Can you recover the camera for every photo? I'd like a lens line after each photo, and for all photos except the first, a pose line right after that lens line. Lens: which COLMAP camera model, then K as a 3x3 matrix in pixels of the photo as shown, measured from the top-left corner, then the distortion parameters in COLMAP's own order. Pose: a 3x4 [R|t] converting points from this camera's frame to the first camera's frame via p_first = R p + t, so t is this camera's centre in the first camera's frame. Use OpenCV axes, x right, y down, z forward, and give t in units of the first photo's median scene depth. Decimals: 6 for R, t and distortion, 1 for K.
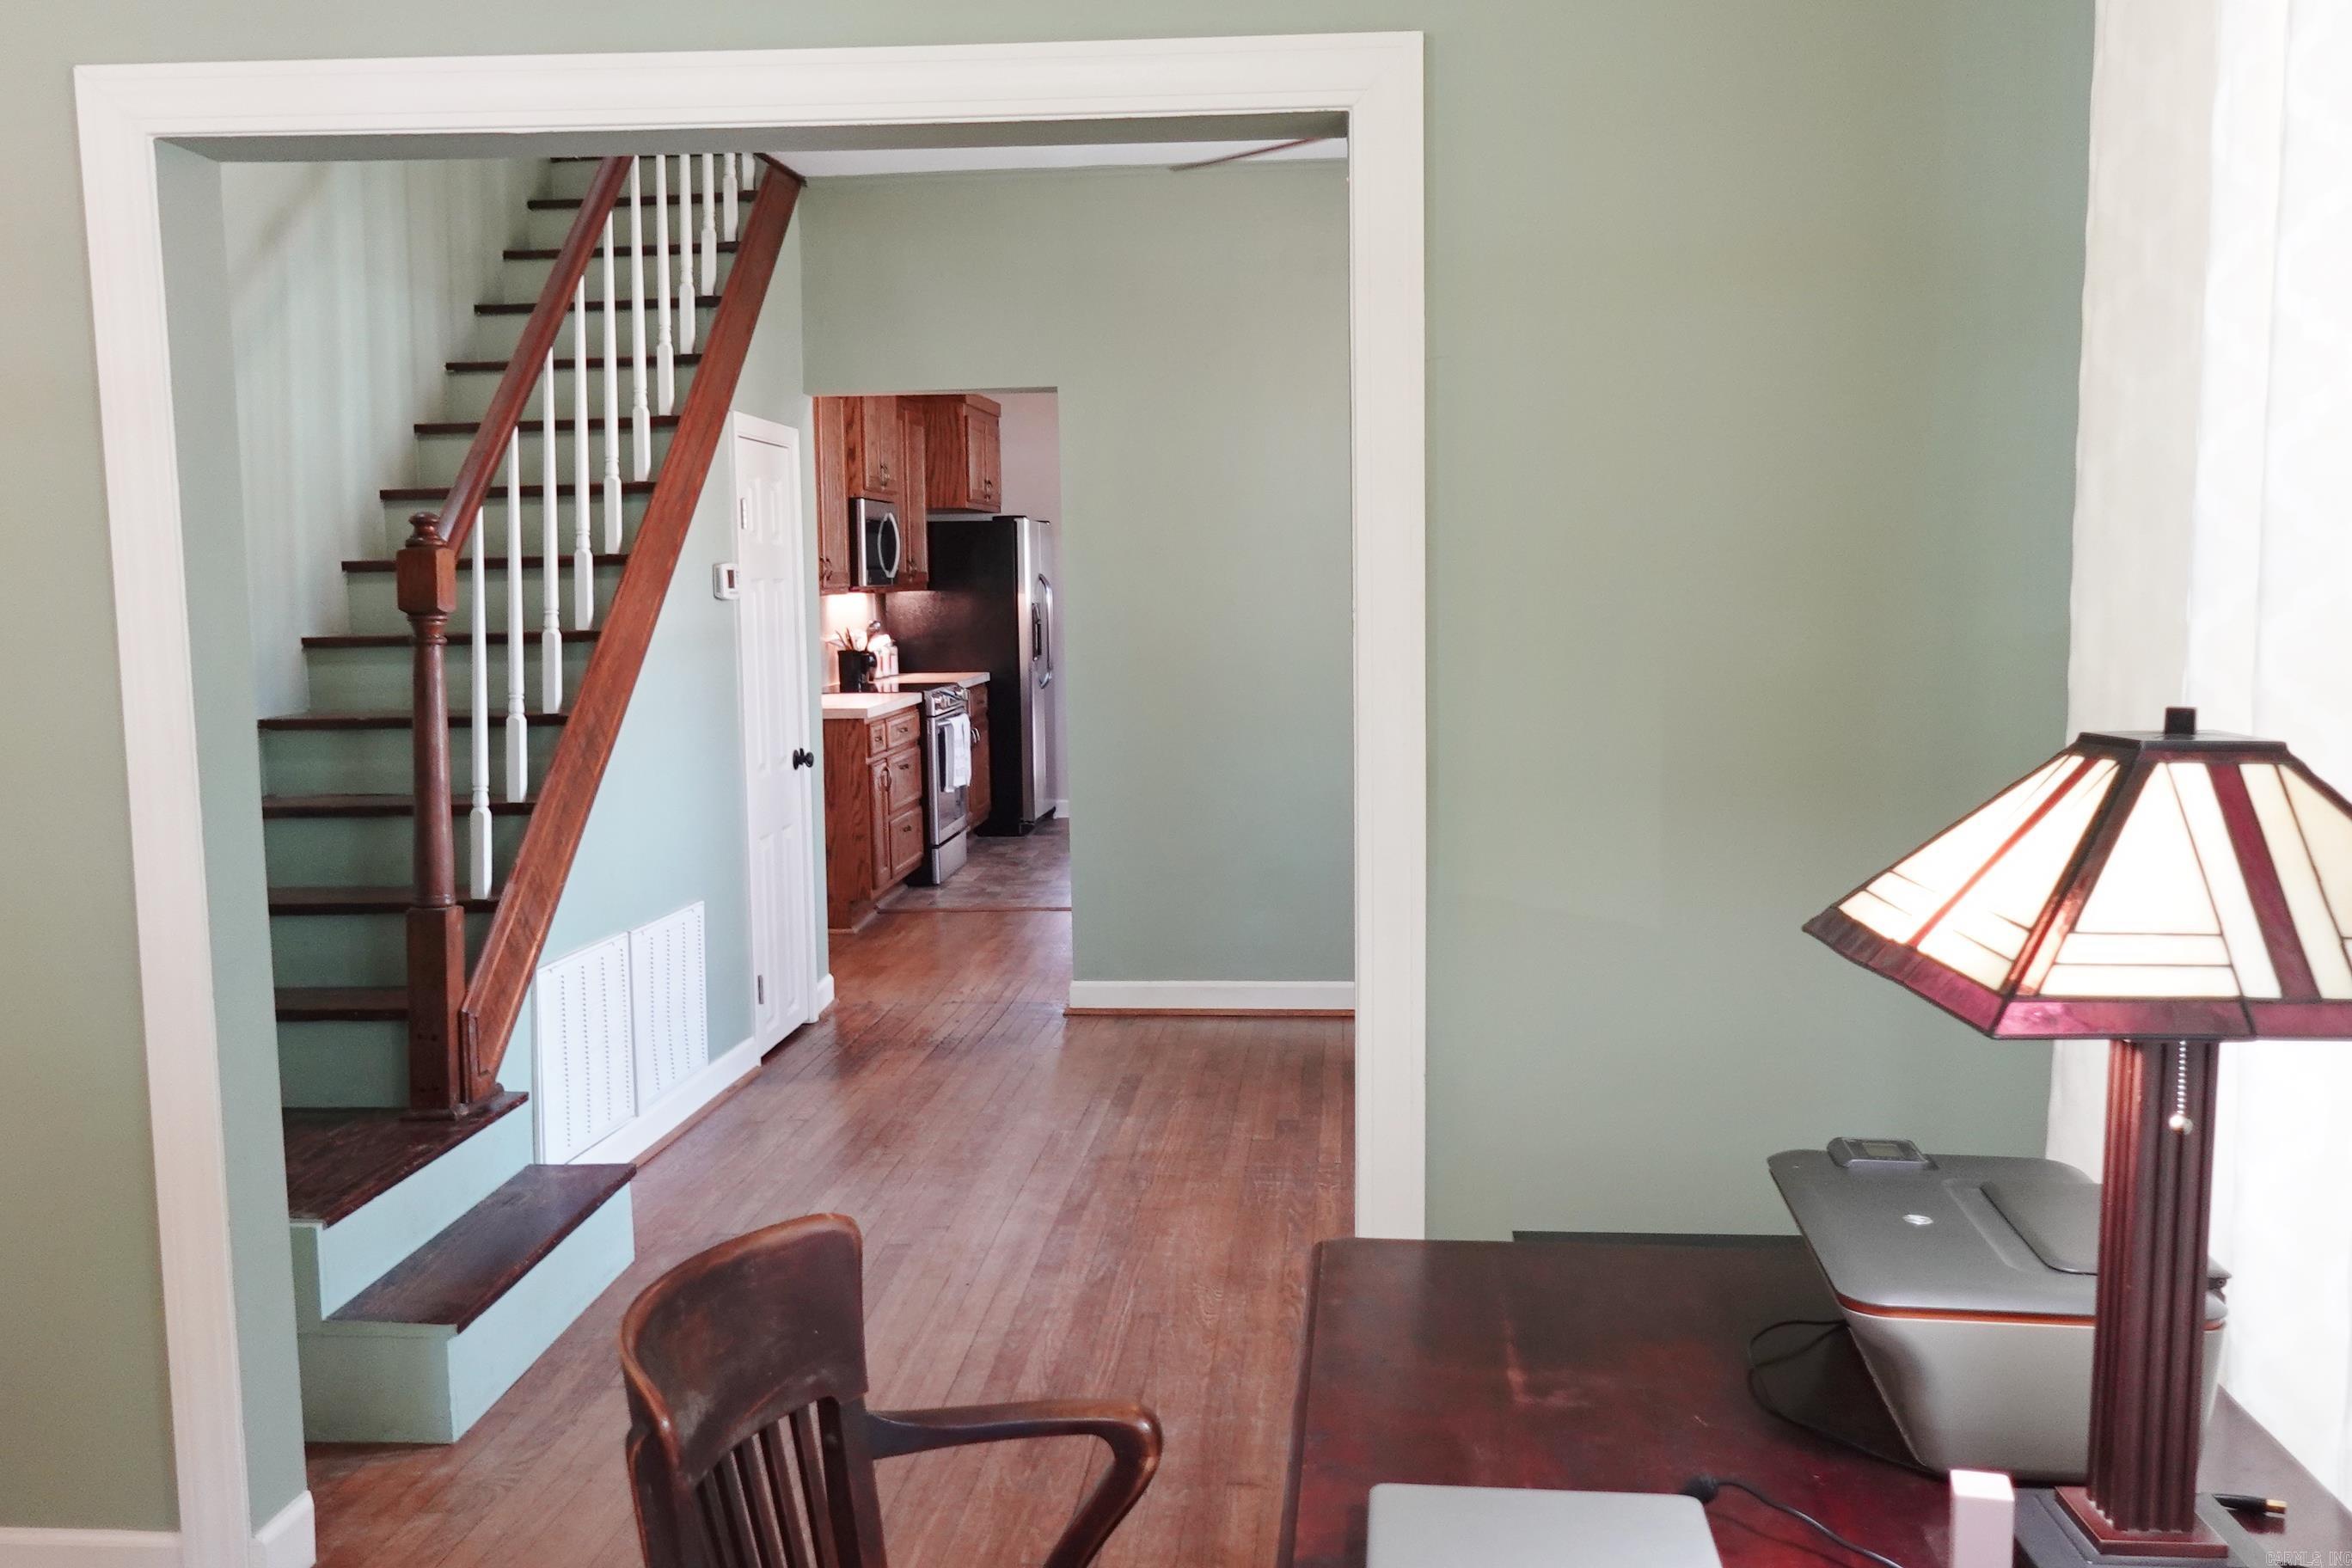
lens RADIAL K [[2097.7, 0, 1176.0], [0, 2097.7, 784.0], [0, 0, 1]] dist [0.001368, 0.005978]
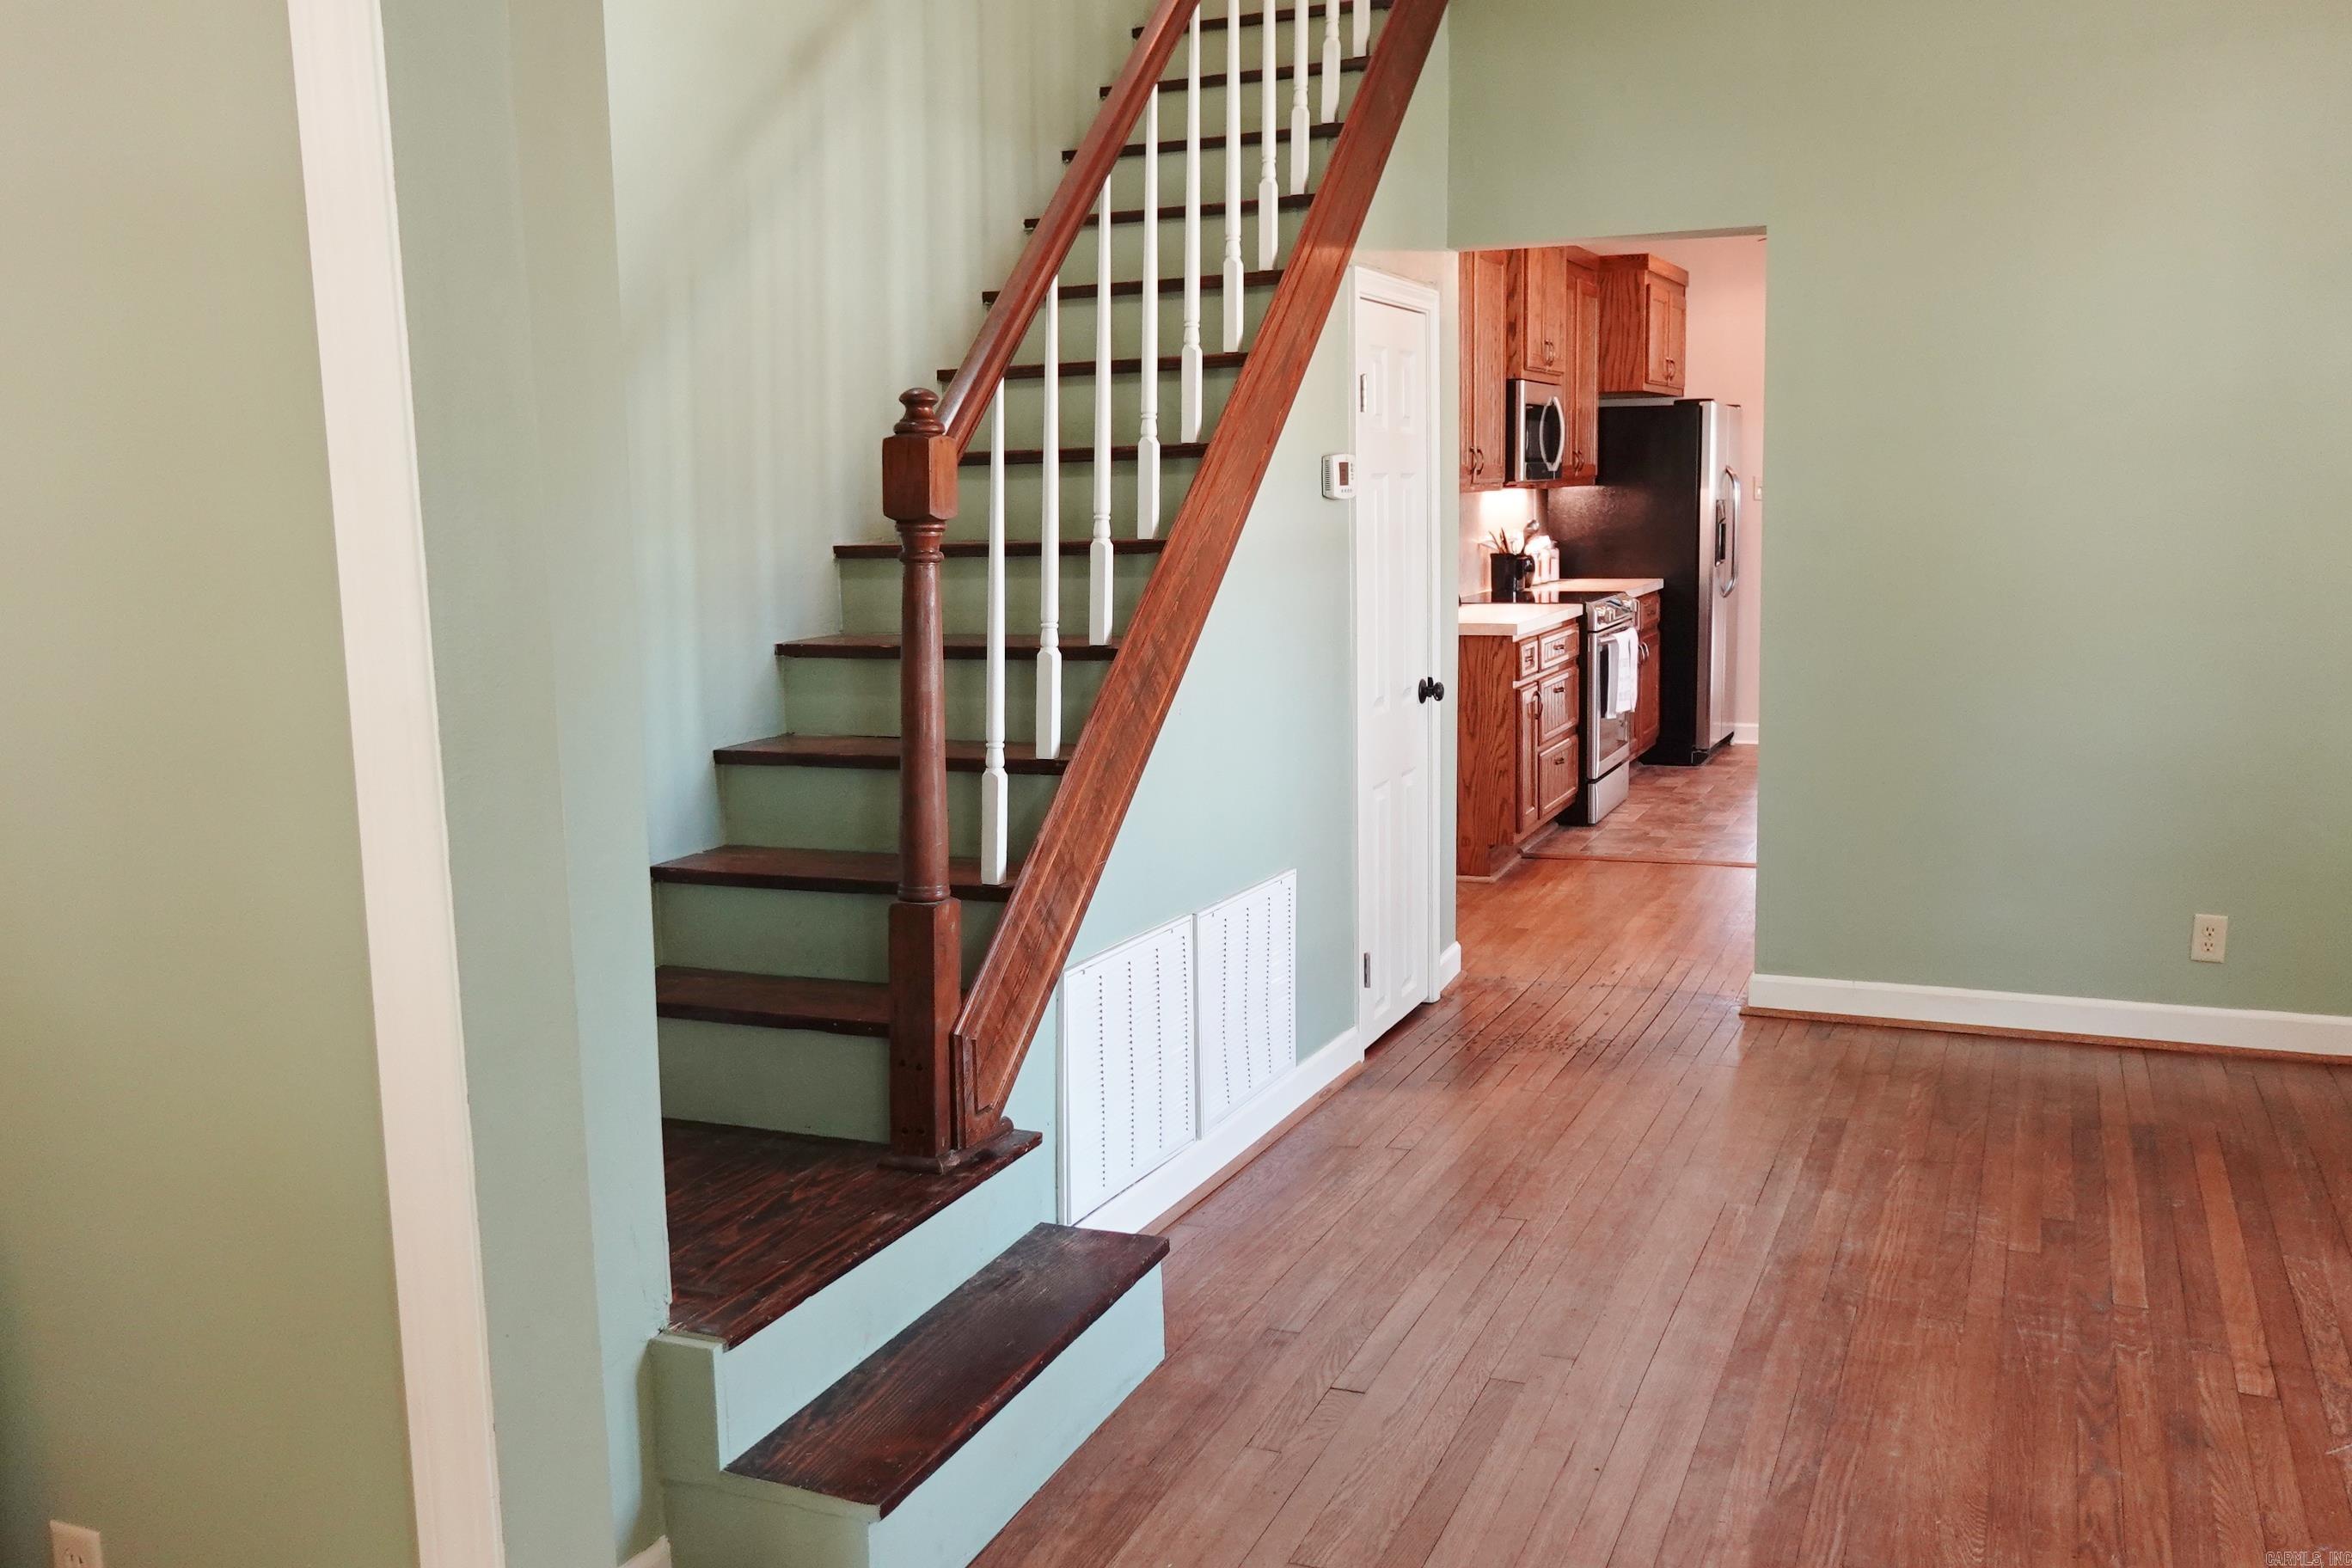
lens RADIAL K [[2097.7, 0, 1176.0], [0, 2097.7, 784.0], [0, 0, 1]] dist [0.001368, 0.005978]
pose [[0.950464, 0.042558, -0.307907, -0.019740], [-0.027093, 0.998155, 0.054330, -0.021913], [0.309651, -0.043297, 0.949864, 0.219819]]
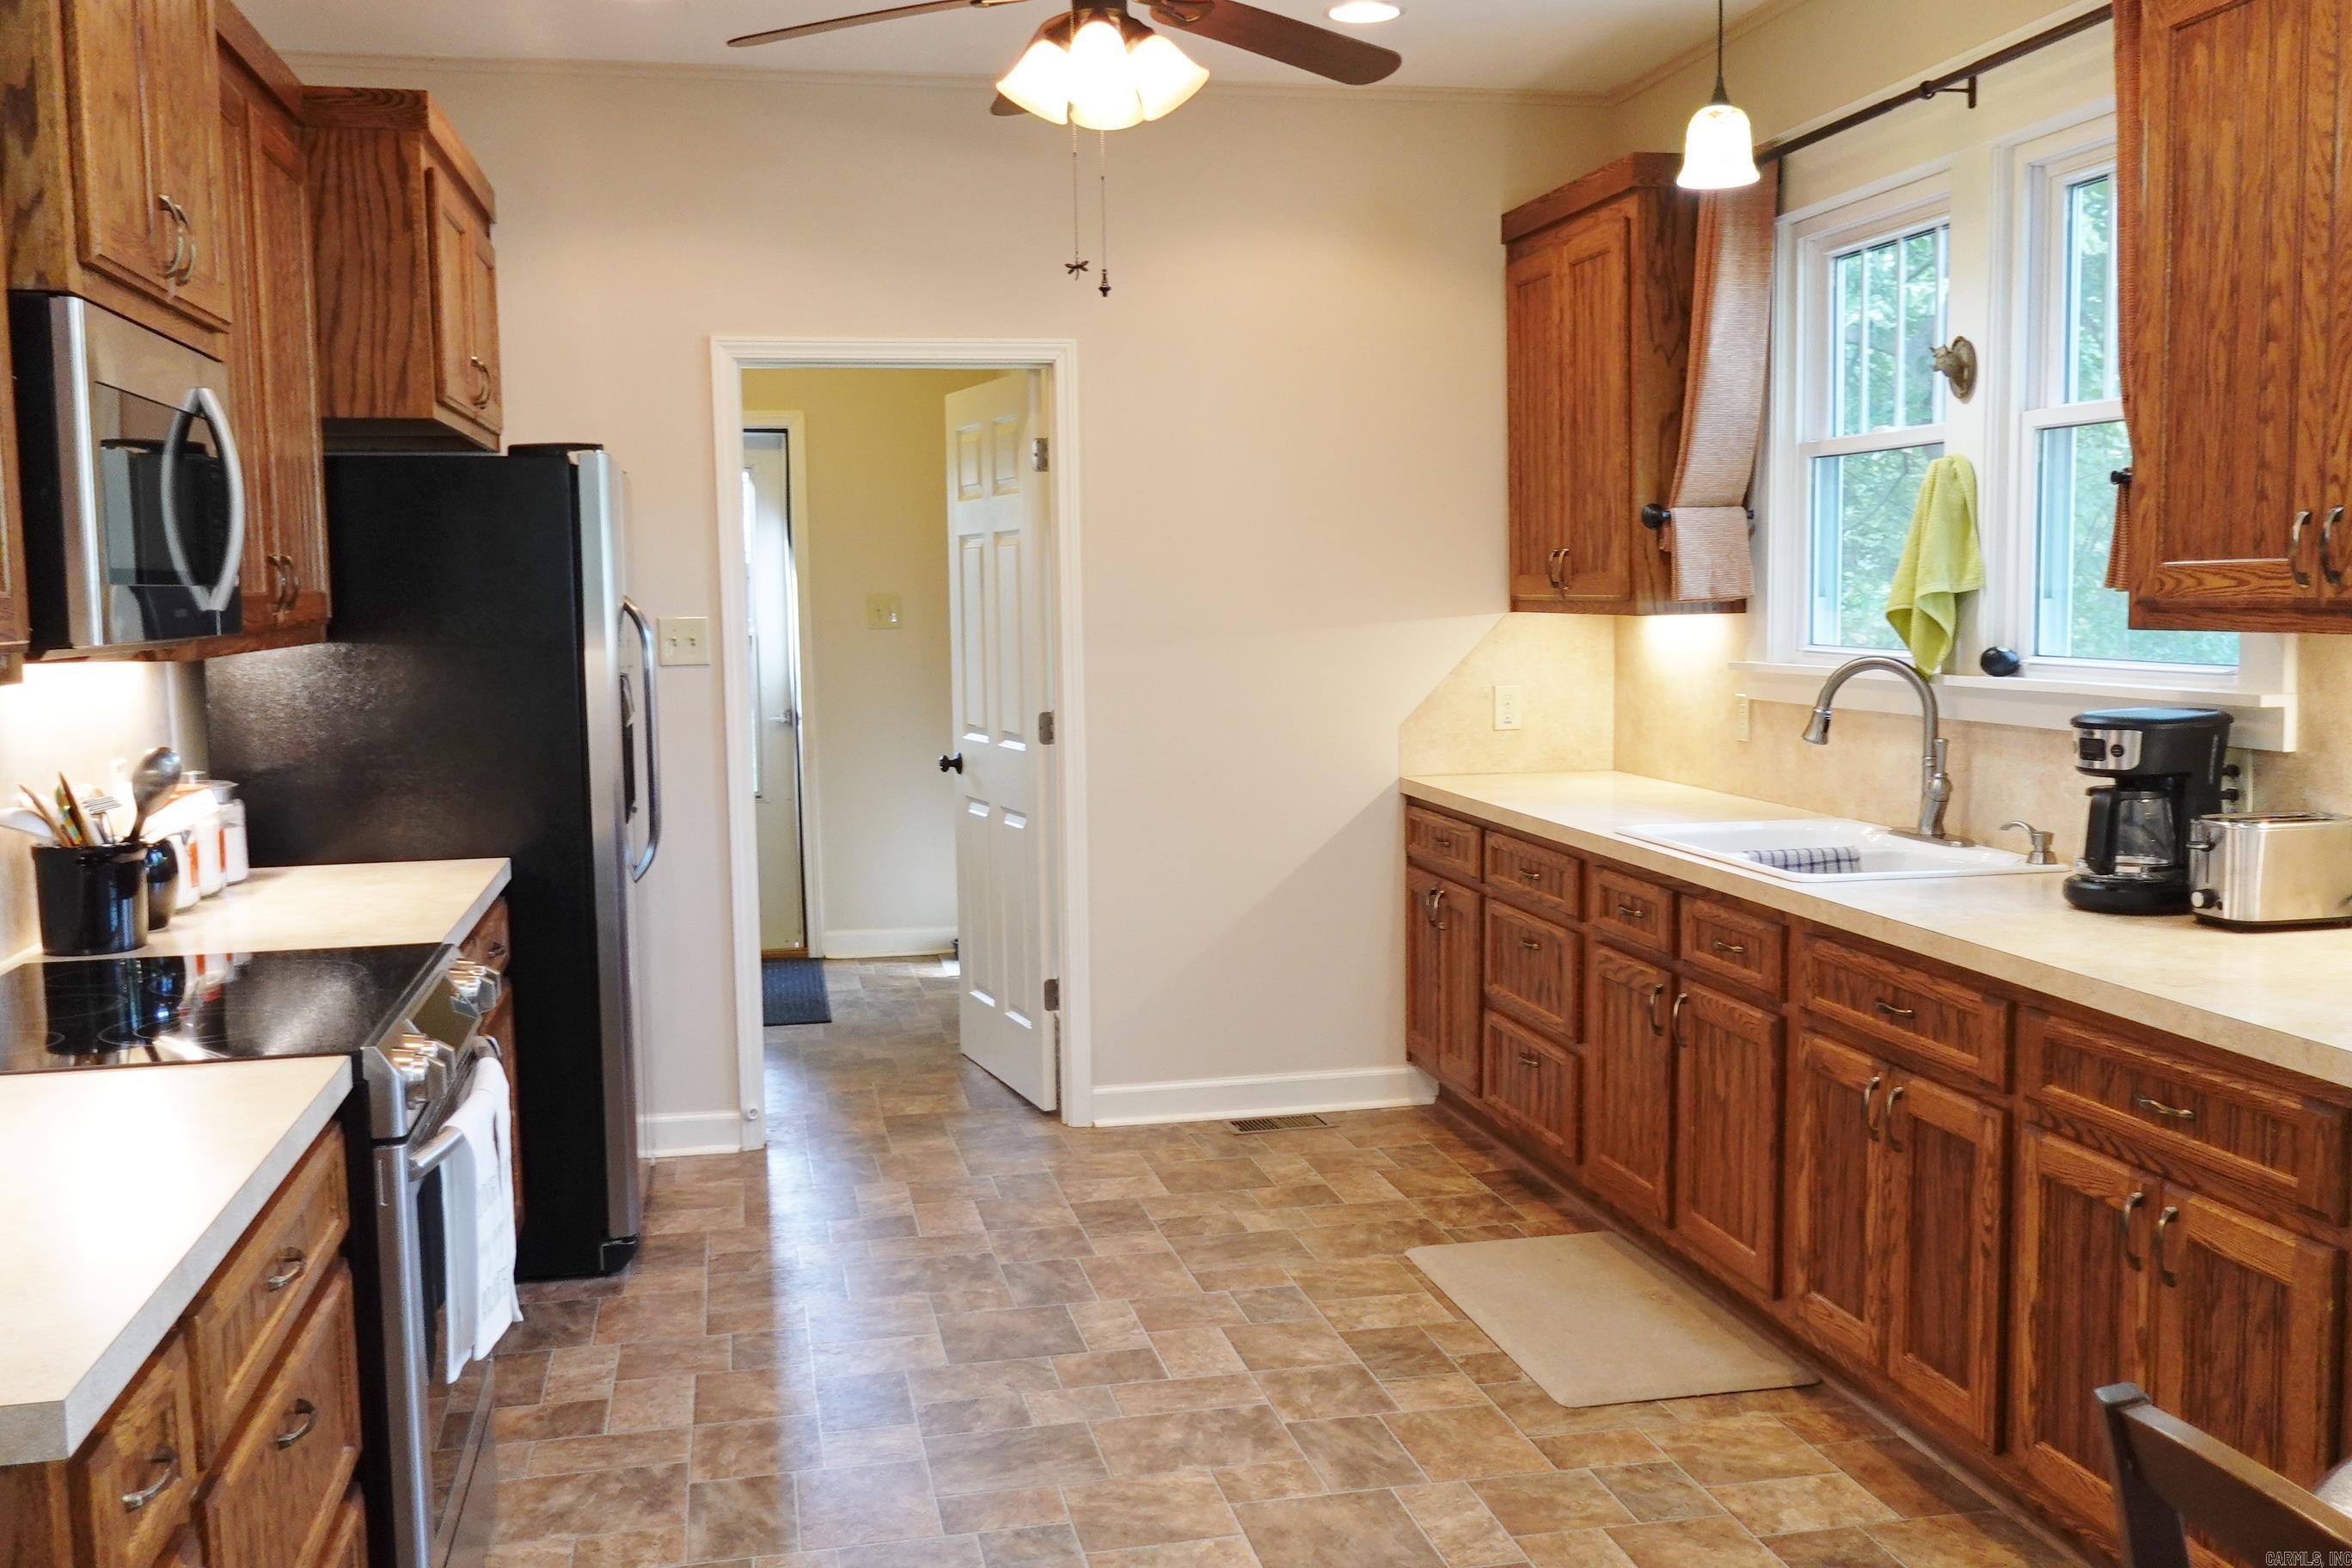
lens RADIAL K [[2097.7, 0, 1176.0], [0, 2097.7, 784.0], [0, 0, 1]] dist [0.001368, 0.005978]
pose [[0.959053, -0.026448, 0.281989, -0.180446], [0.029216, 0.999557, -0.005616, -0.137233], [-0.281716, 0.013624, 0.959401, 1.360836]]
